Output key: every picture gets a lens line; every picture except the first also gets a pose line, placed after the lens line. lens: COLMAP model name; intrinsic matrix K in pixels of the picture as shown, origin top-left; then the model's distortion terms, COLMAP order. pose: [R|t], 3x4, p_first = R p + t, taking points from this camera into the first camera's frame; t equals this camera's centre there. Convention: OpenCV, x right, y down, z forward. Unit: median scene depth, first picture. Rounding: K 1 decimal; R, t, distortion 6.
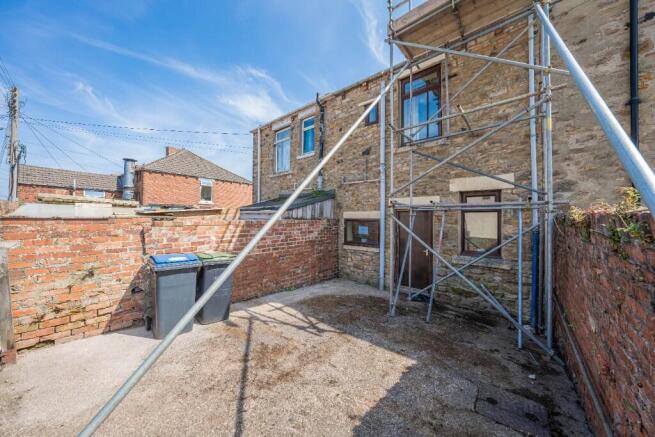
lens RADIAL K [[230.2, 0, 327.5], [0, 230.2, 218.5], [0, 0, 1]] dist [-0.018730, 0.000171]
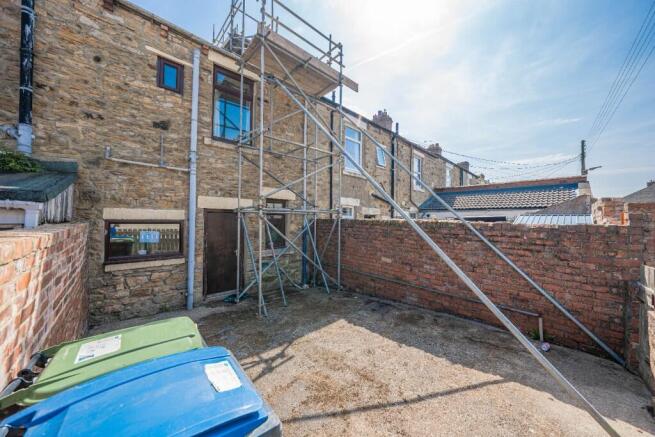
lens RADIAL K [[230.2, 0, 327.5], [0, 230.2, 218.5], [0, 0, 1]] dist [-0.018730, 0.000171]
pose [[0.075901, -0.005828, 0.997098, -0.855536], [-0.014530, 0.999870, 0.006950, -0.026915], [-0.997009, -0.015016, 0.075806, 0.770921]]
